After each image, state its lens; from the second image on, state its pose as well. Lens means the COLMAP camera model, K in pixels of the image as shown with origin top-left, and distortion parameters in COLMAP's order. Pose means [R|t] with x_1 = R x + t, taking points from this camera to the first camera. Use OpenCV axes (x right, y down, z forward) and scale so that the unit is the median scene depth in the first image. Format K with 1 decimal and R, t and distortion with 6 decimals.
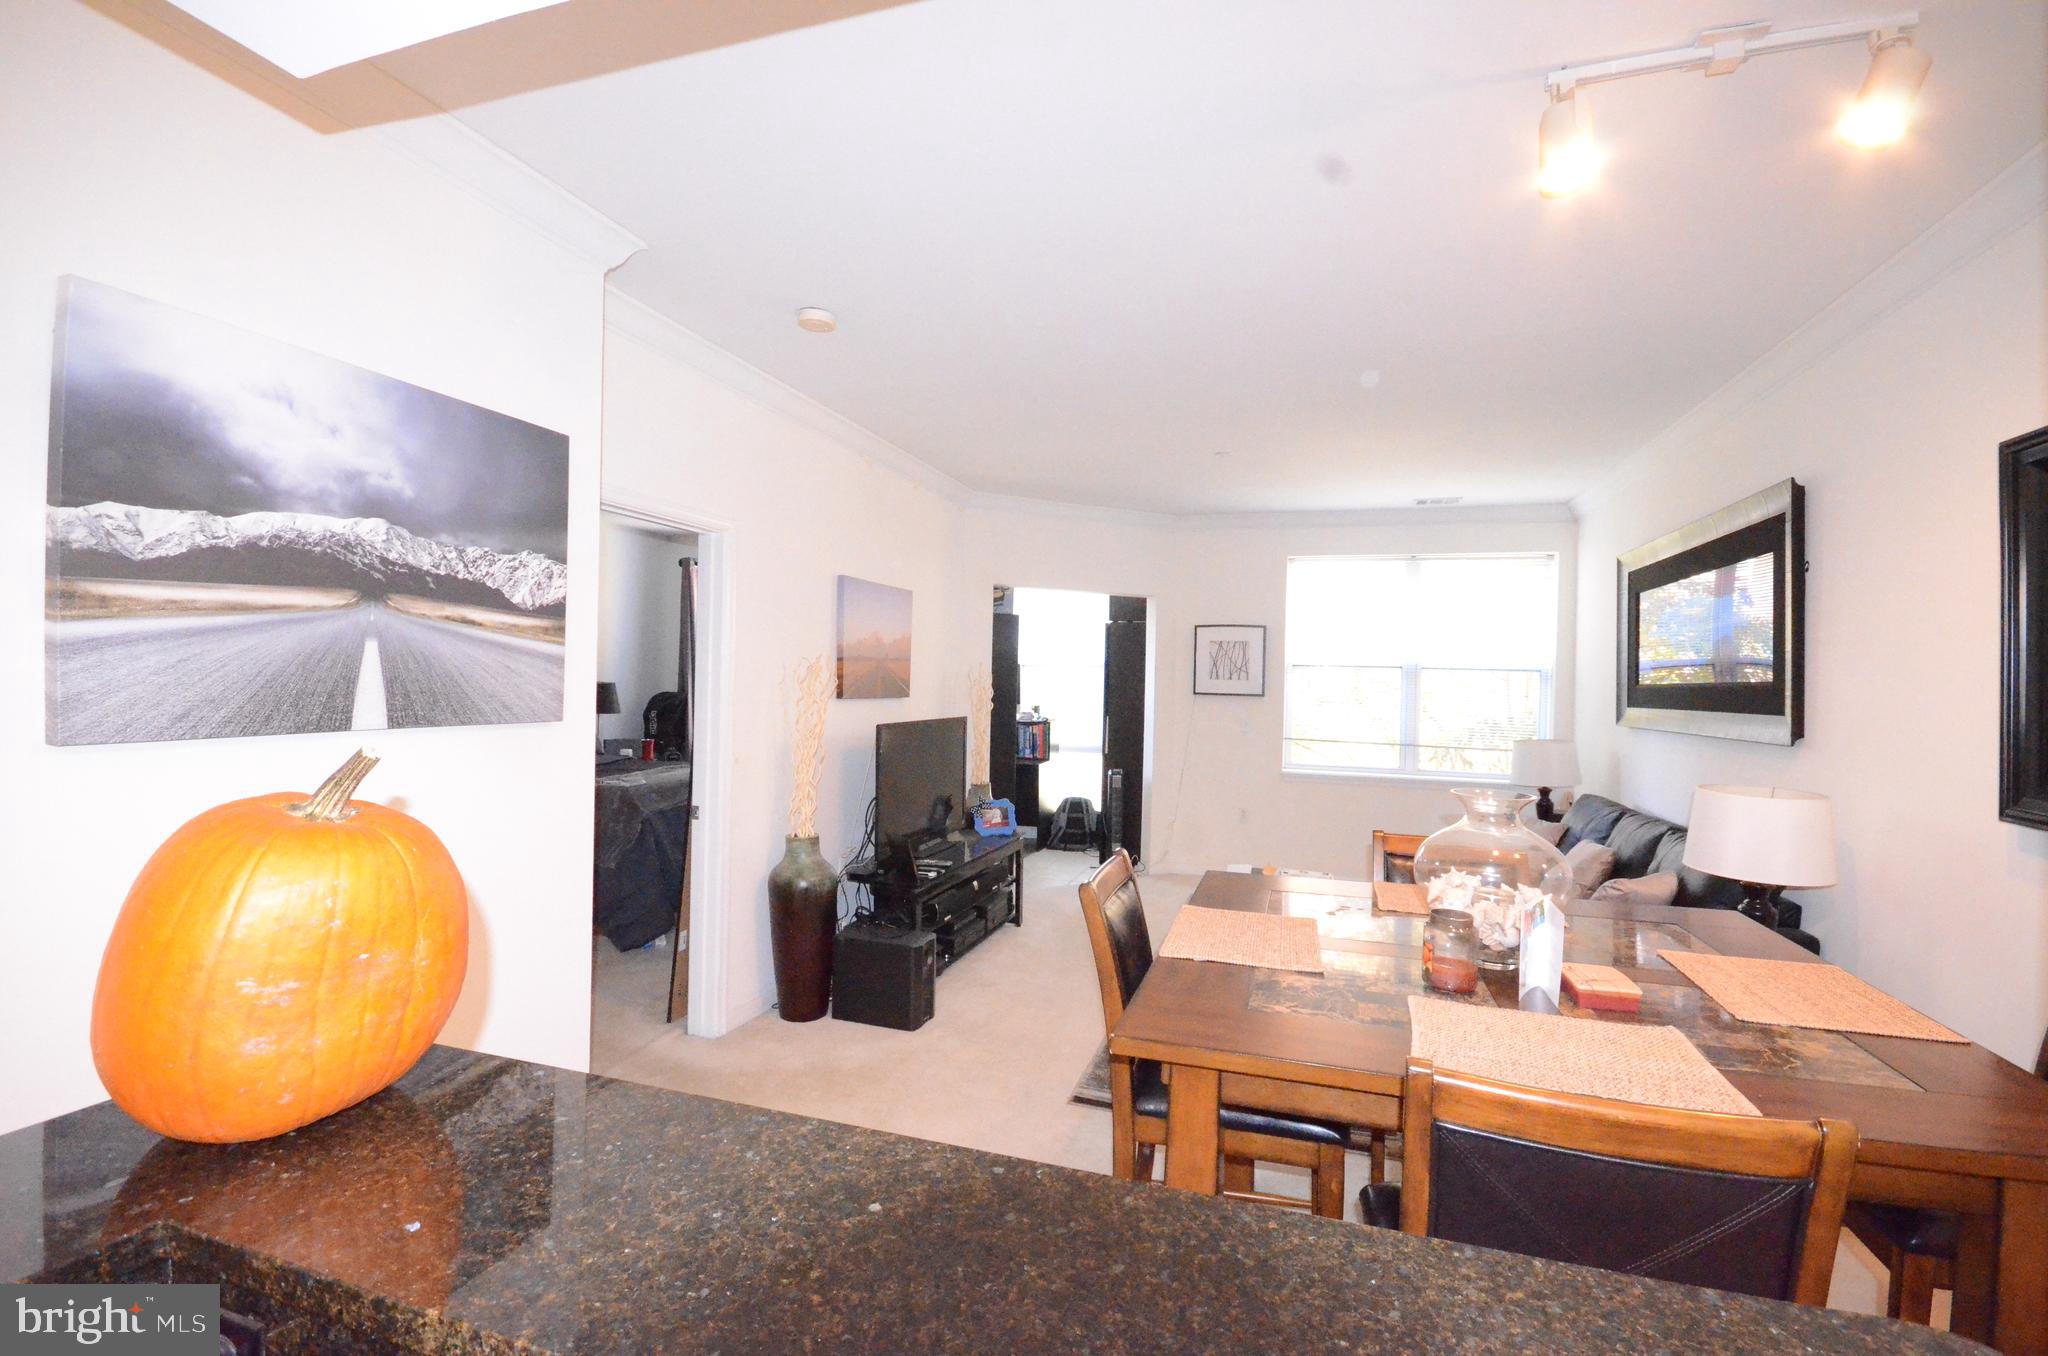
lens RADIAL K [[893.9, 0, 1031.5], [0, 893.9, 693.4], [0, 0, 1]] dist [-0.001026, -0.005555]
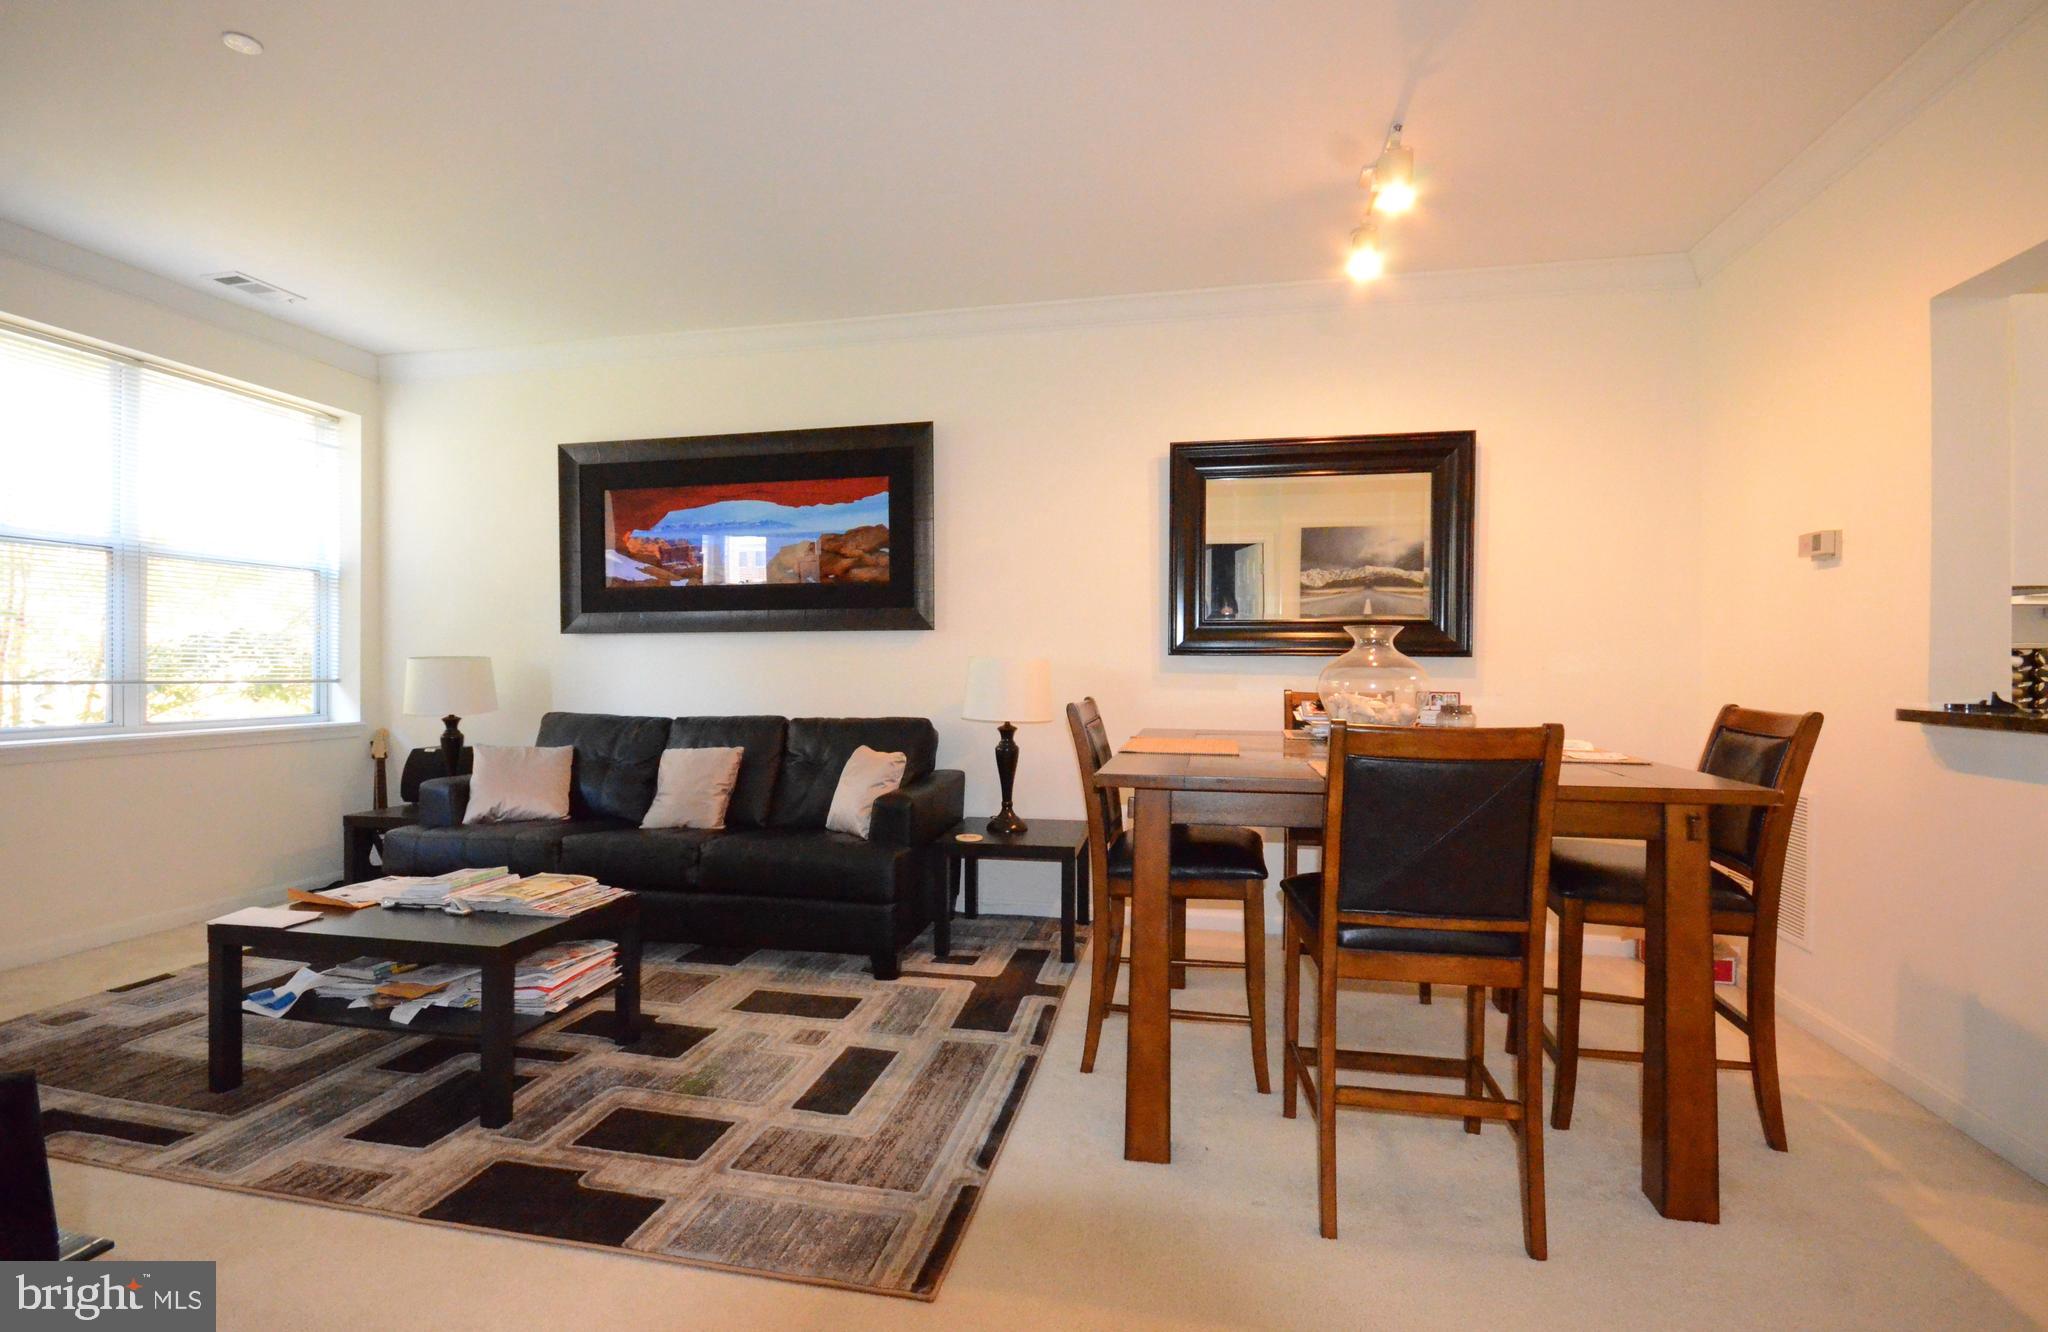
lens RADIAL K [[908.0, 0, 1033.9], [0, 908.0, 671.8], [0, 0, 1]] dist [-0.006580, -0.001860]
pose [[-0.110945, -0.030424, 0.993361, -0.308565], [0.007913, 0.999473, 0.031495, 0.049926], [-0.993795, 0.011354, -0.110646, 0.642345]]
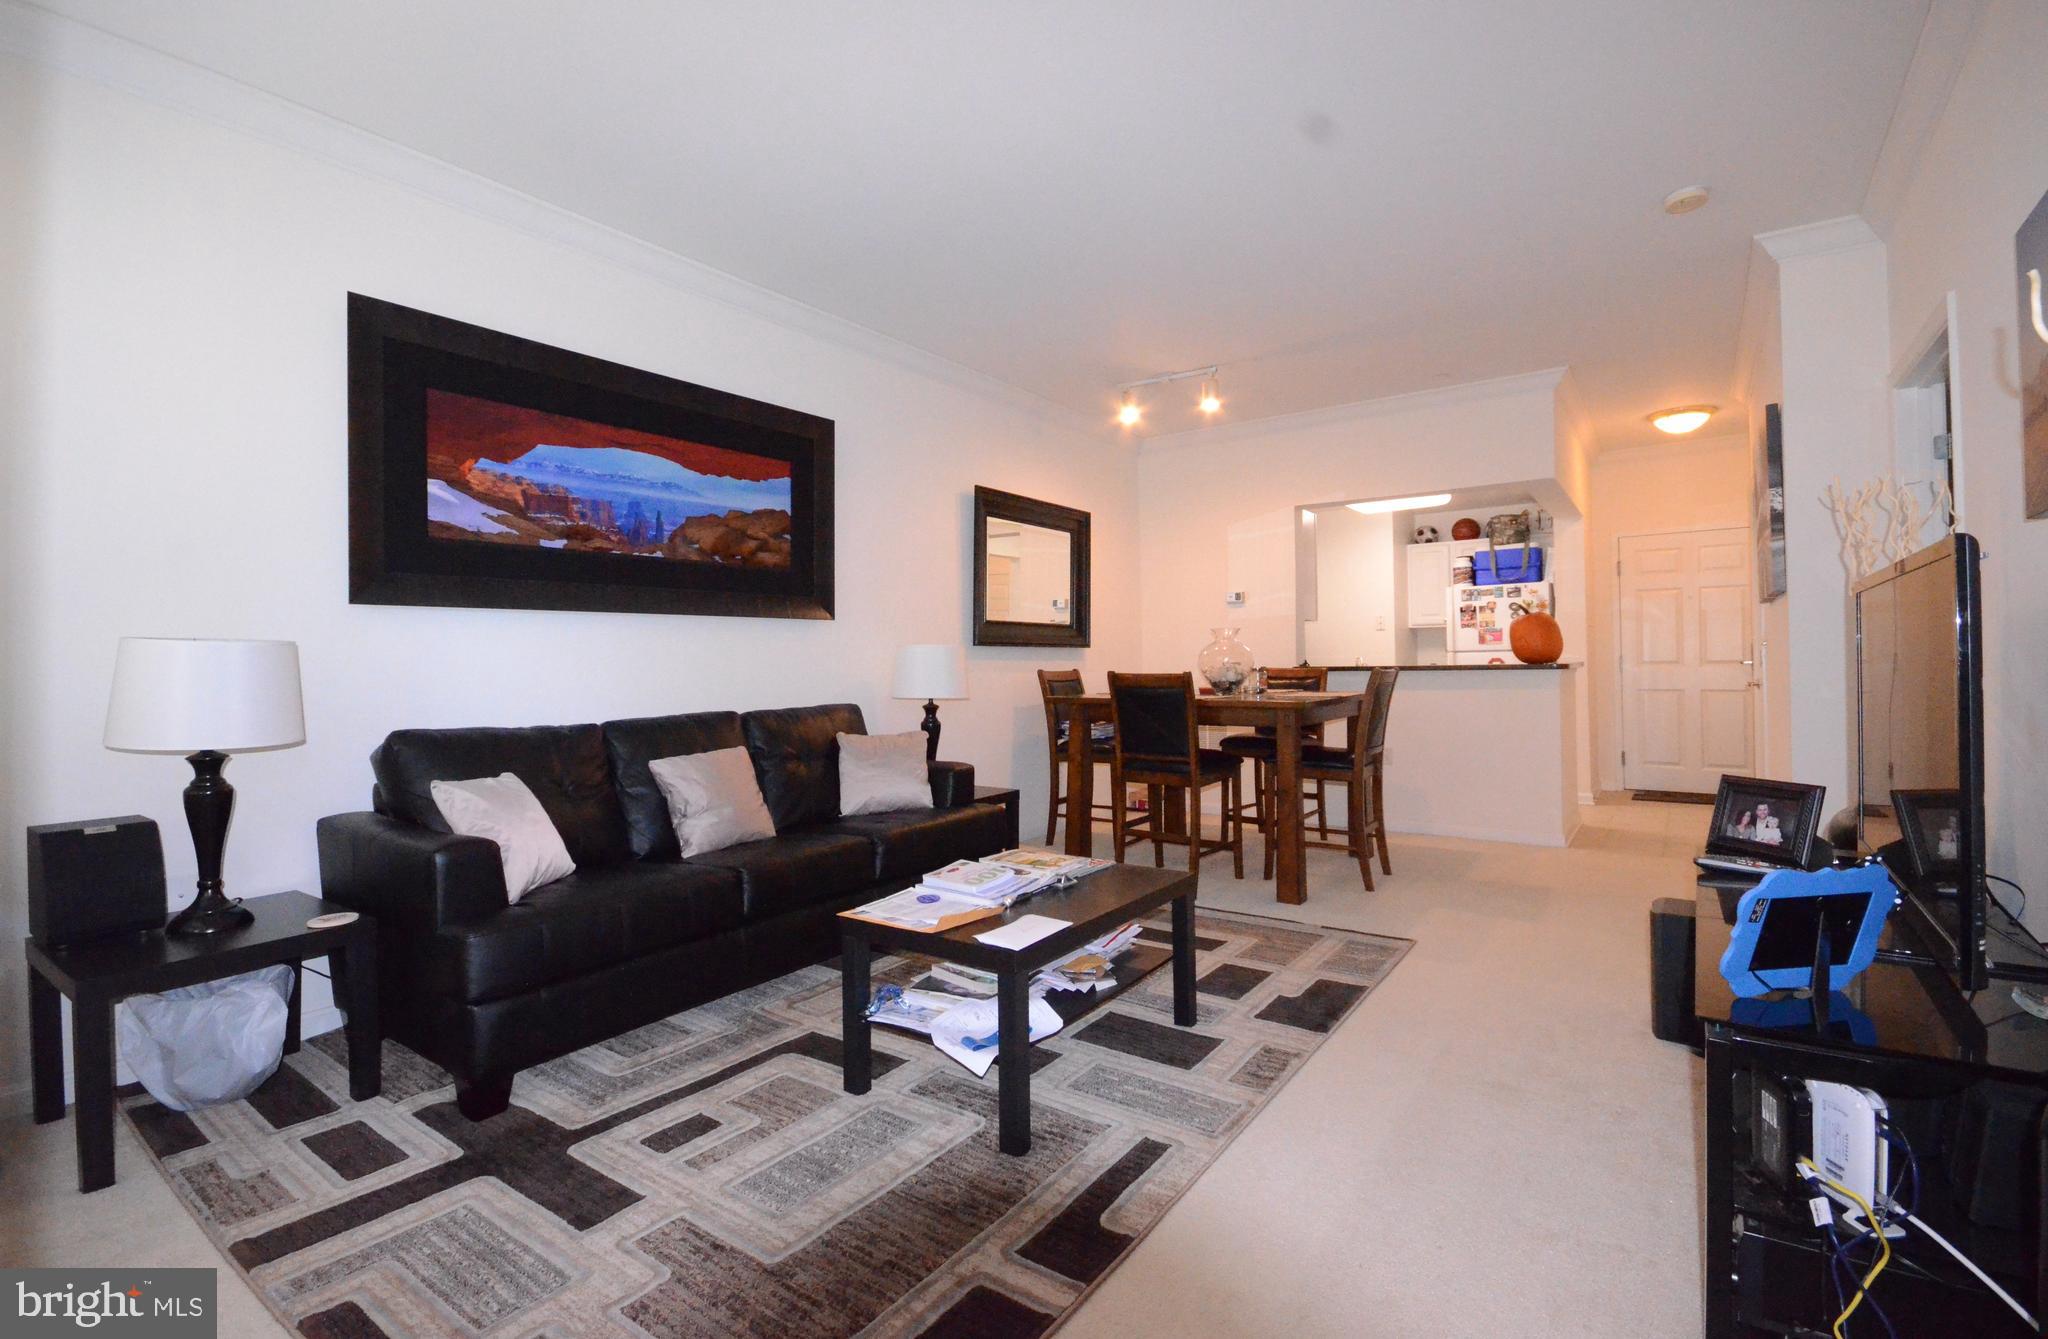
lens RADIAL K [[908.0, 0, 1013.9], [0, 908.0, 661.6], [0, 0, 1]] dist [-0.006580, -0.001860]
pose [[-0.949675, -0.007174, 0.313156, 0.101795], [-0.001997, 0.999856, 0.016849, 0.062064], [-0.313231, 0.015375, -0.949552, 1.423737]]
